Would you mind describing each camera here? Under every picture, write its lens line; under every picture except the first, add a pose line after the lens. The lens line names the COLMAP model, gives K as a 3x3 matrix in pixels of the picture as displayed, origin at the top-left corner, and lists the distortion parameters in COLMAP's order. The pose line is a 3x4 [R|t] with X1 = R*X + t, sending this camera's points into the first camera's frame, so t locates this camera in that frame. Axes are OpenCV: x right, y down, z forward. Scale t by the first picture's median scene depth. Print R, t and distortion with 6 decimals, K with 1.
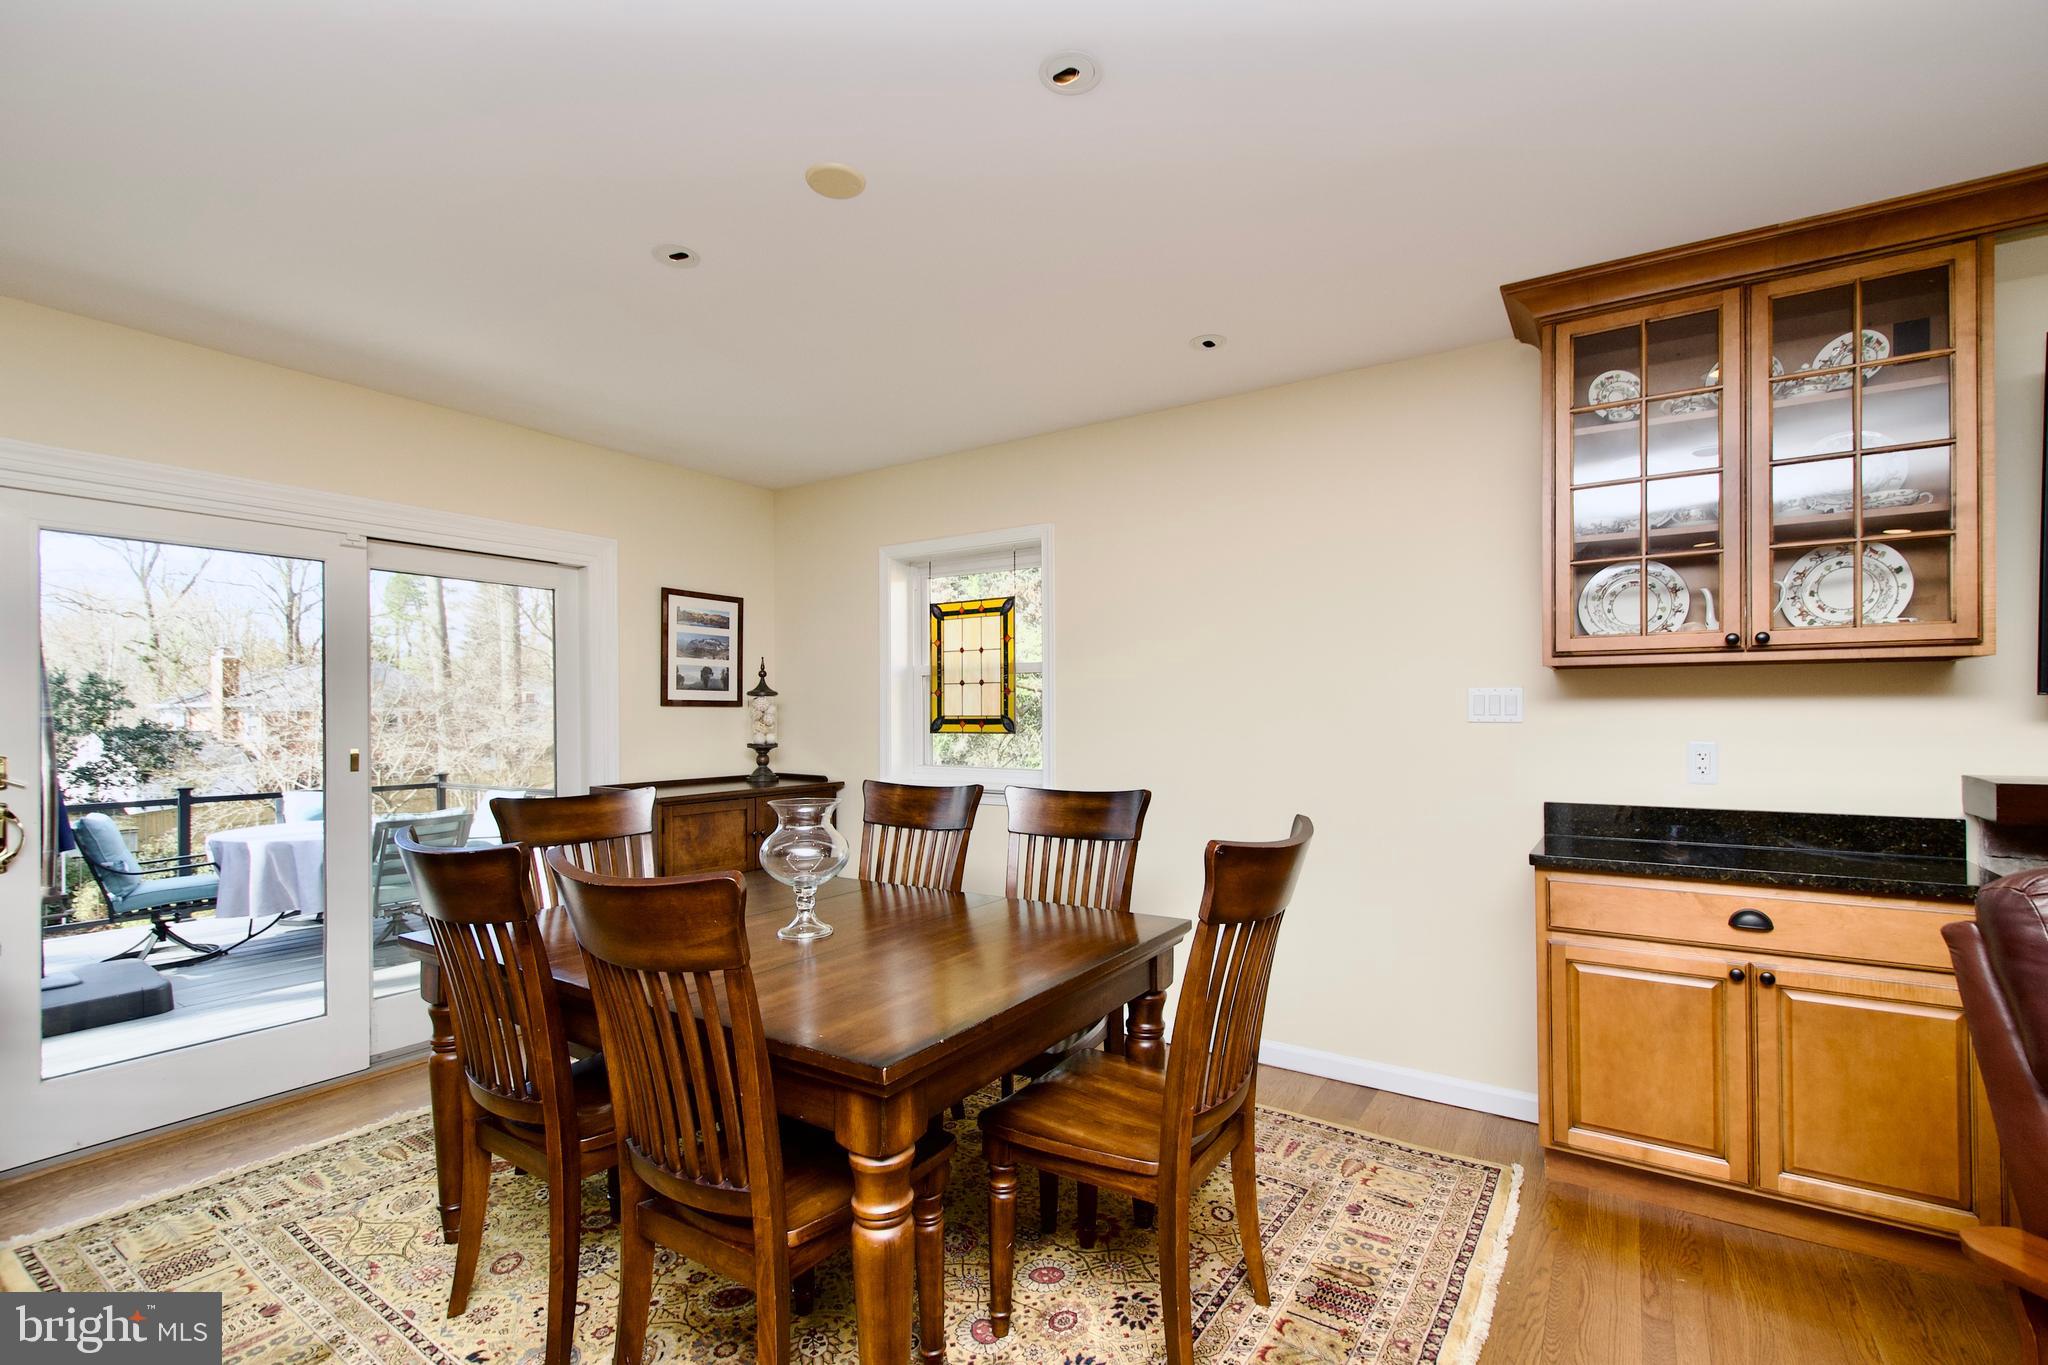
lens RADIAL K [[898.6, 0, 1042.2], [0, 898.6, 708.0], [0, 0, 1]] dist [0.007494, -0.005355]
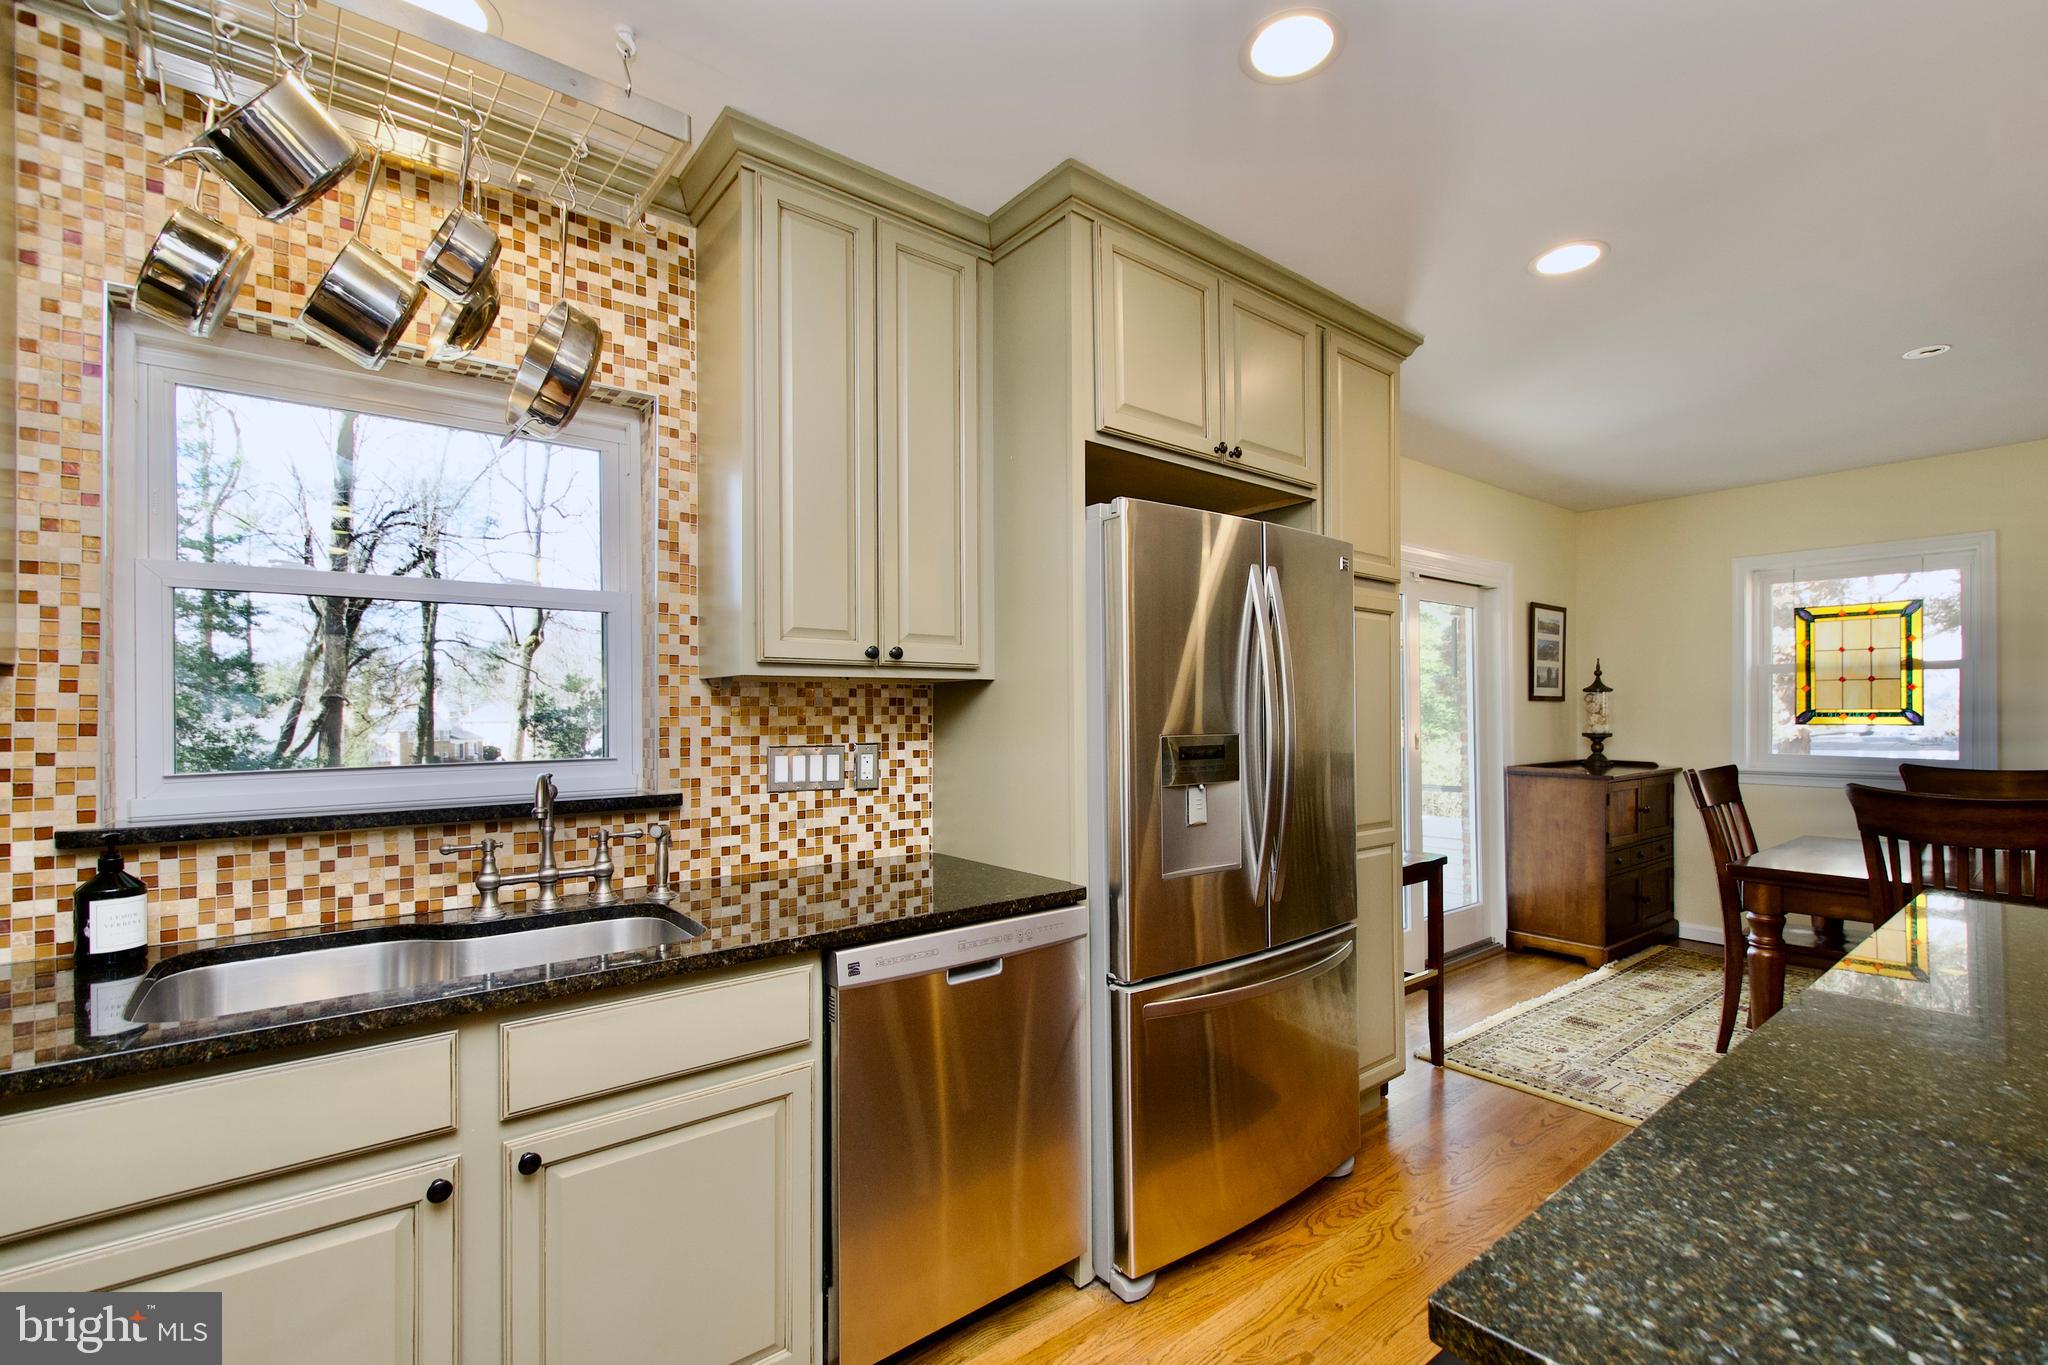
lens RADIAL K [[898.6, 0, 1033.6], [0, 898.6, 710.0], [0, 0, 1]] dist [0.007494, -0.005355]
pose [[0.950593, 0.001615, -0.310436, -1.063795], [-0.000047, 0.999987, 0.005059, 0.006098], [0.310441, -0.004794, 0.950581, -0.537262]]
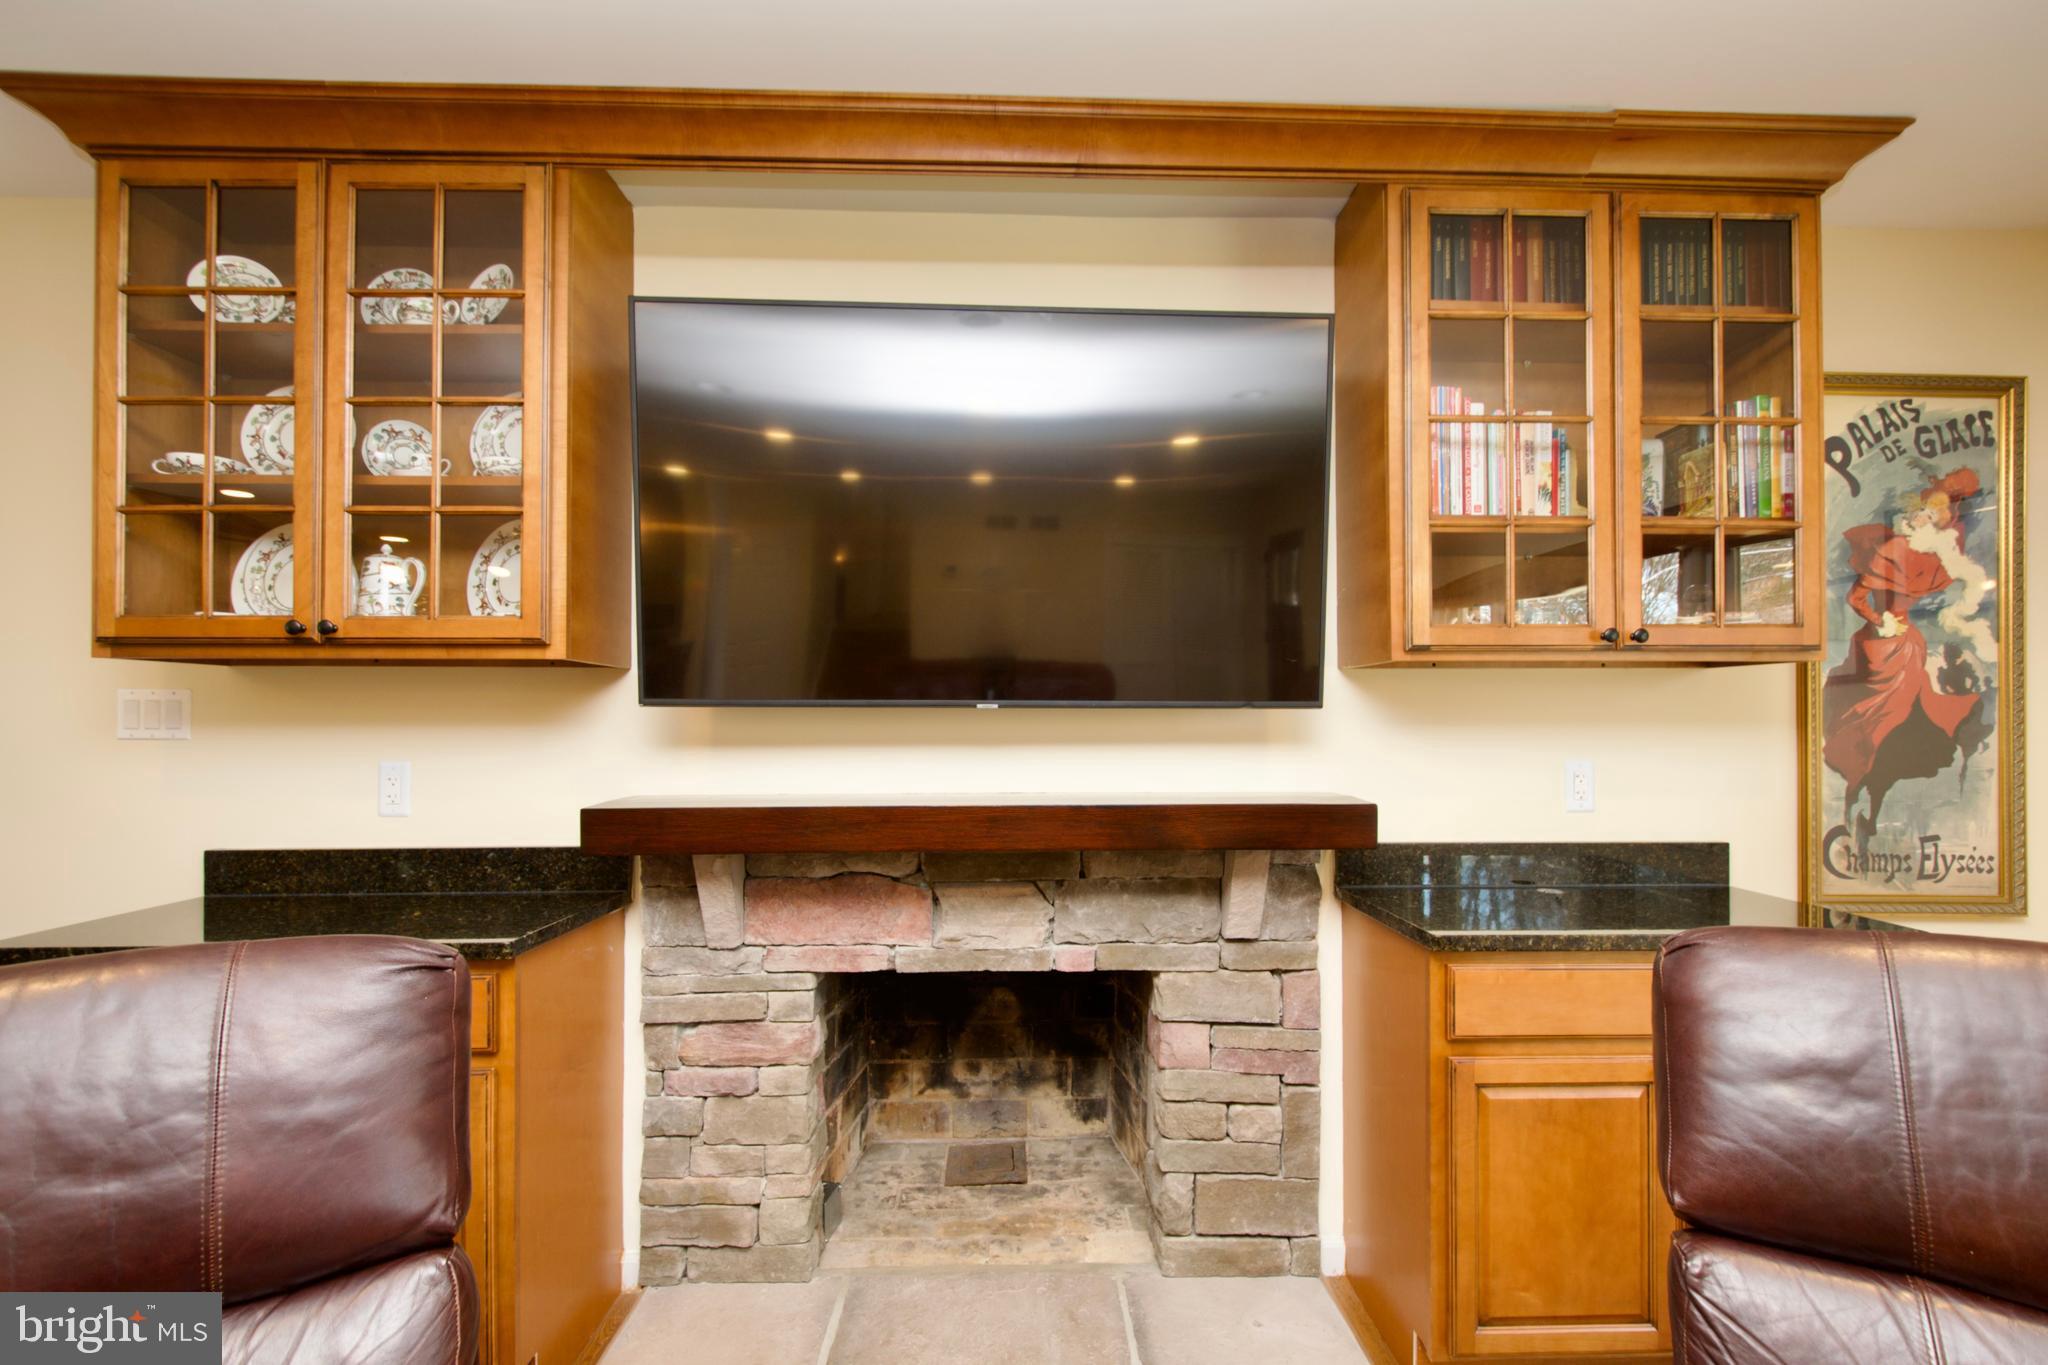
lens RADIAL K [[898.6, 0, 1044.8], [0, 898.6, 710.4], [0, 0, 1]] dist [0.007494, -0.005355]
pose [[0.819084, 0.010129, 0.573584, 0.722614], [-0.006999, 0.999946, -0.007664, -0.006004], [-0.573631, 0.002263, 0.819111, 0.031095]]
